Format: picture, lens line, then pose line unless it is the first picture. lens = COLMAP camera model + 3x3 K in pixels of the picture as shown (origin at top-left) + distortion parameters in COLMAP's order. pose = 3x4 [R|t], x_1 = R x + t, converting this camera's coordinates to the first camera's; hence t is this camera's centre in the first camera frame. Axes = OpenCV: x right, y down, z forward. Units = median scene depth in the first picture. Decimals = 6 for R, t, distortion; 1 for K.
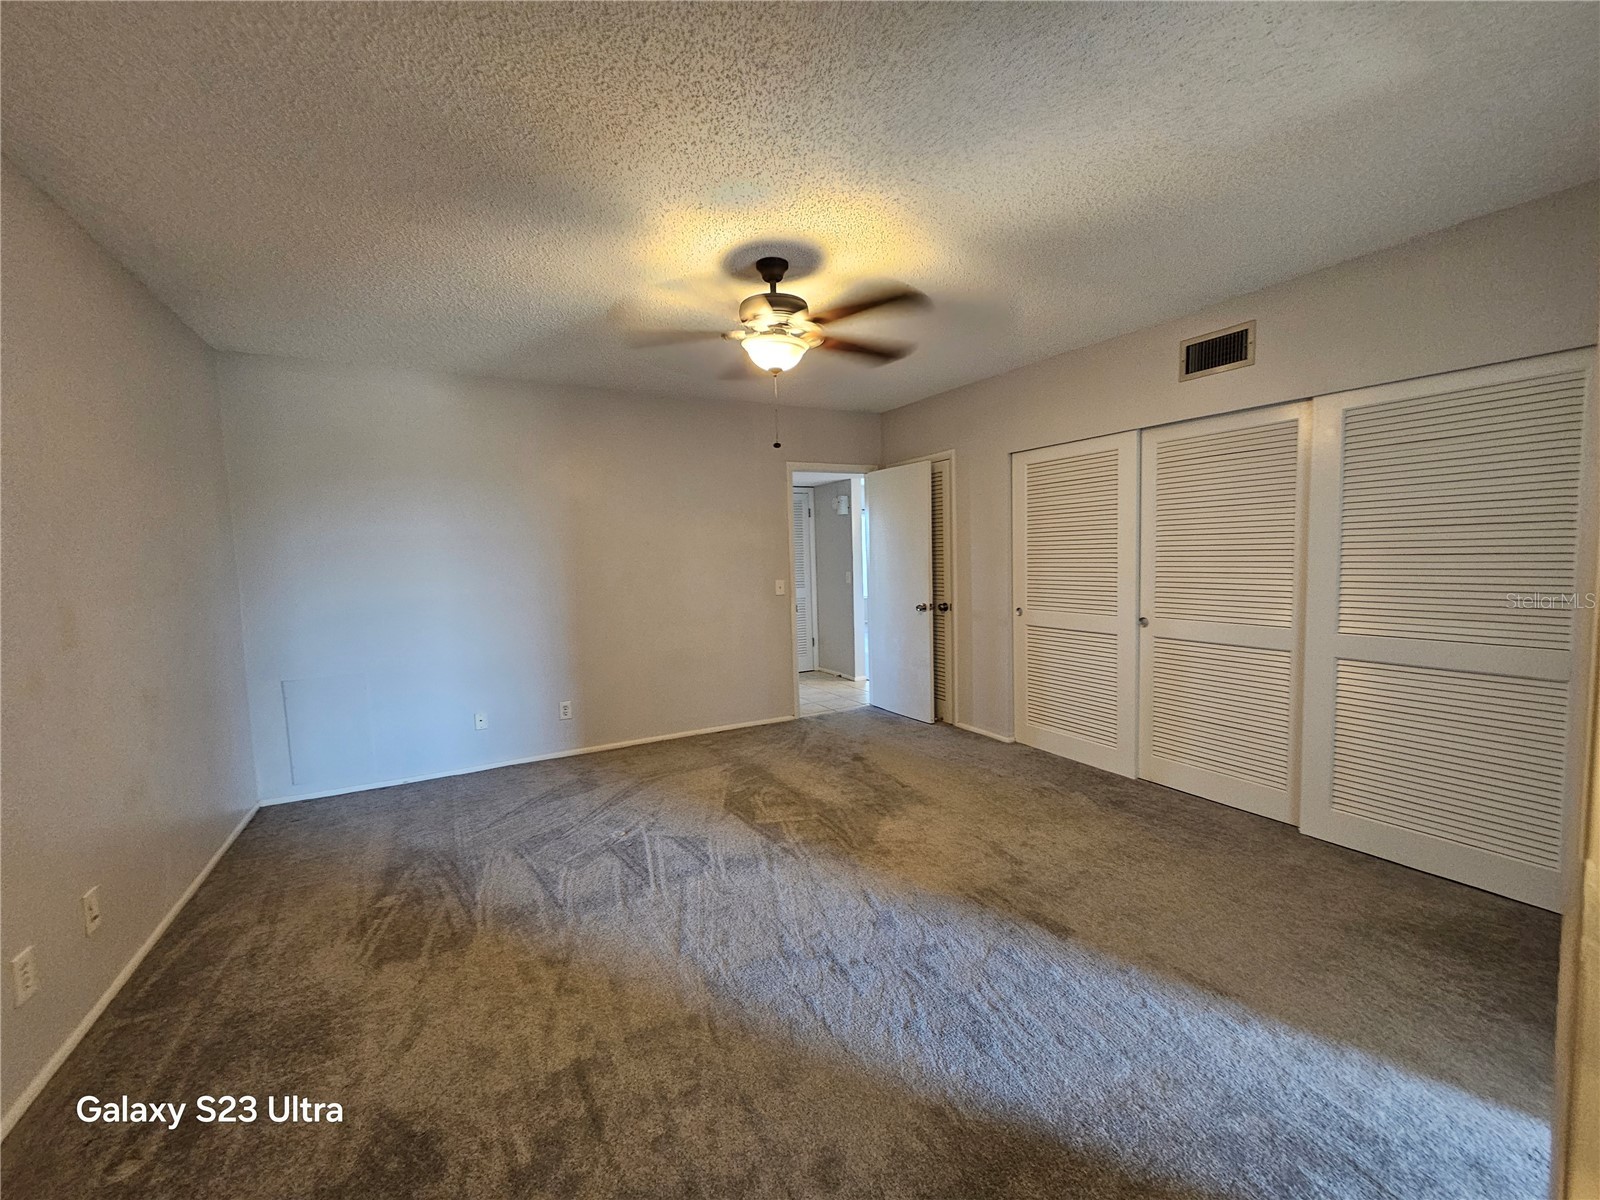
lens RADIAL K [[651.9, 0, 803.9], [0, 651.9, 604.6], [0, 0, 1]] dist [-0.001504, 0.000782]
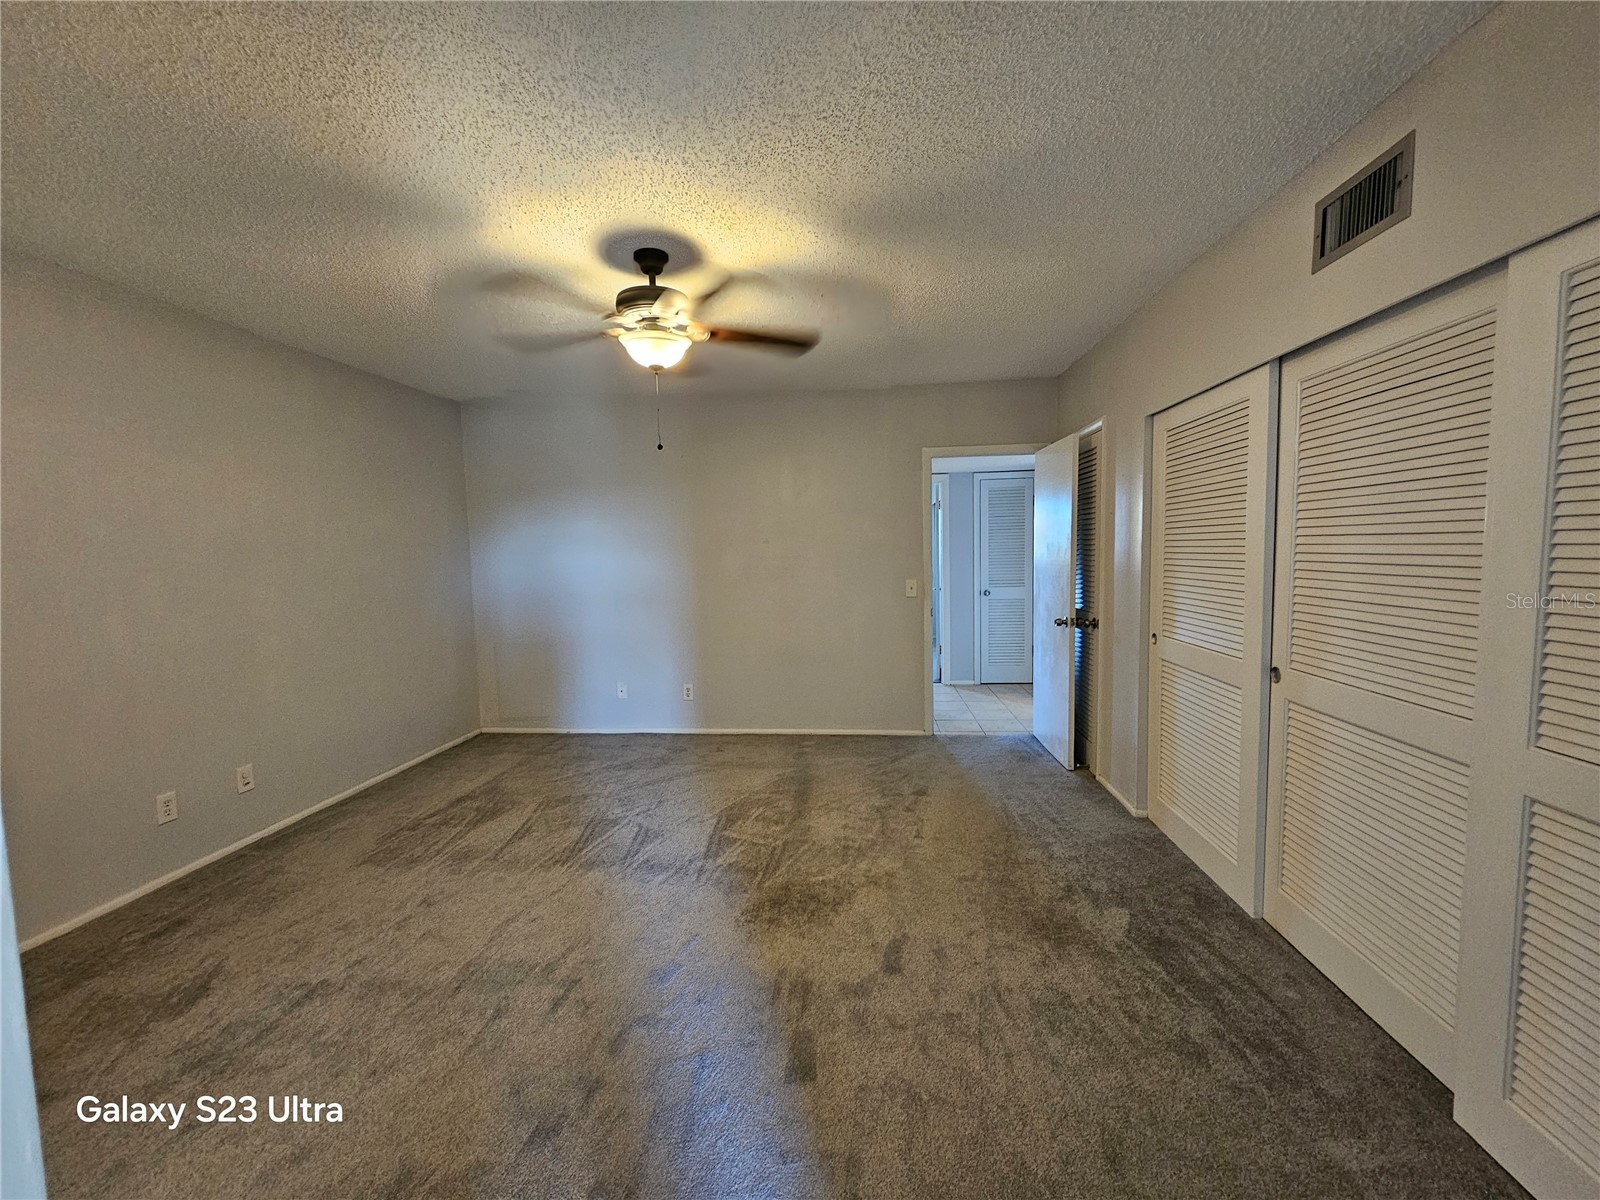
lens RADIAL K [[651.9, 0, 803.9], [0, 651.9, 604.6], [0, 0, 1]] dist [-0.001504, 0.000782]
pose [[0.829535, 0.057838, -0.555452, 0.479542], [-0.045645, 0.998317, 0.035784, -0.040791], [0.556587, -0.004331, 0.830778, 0.229613]]
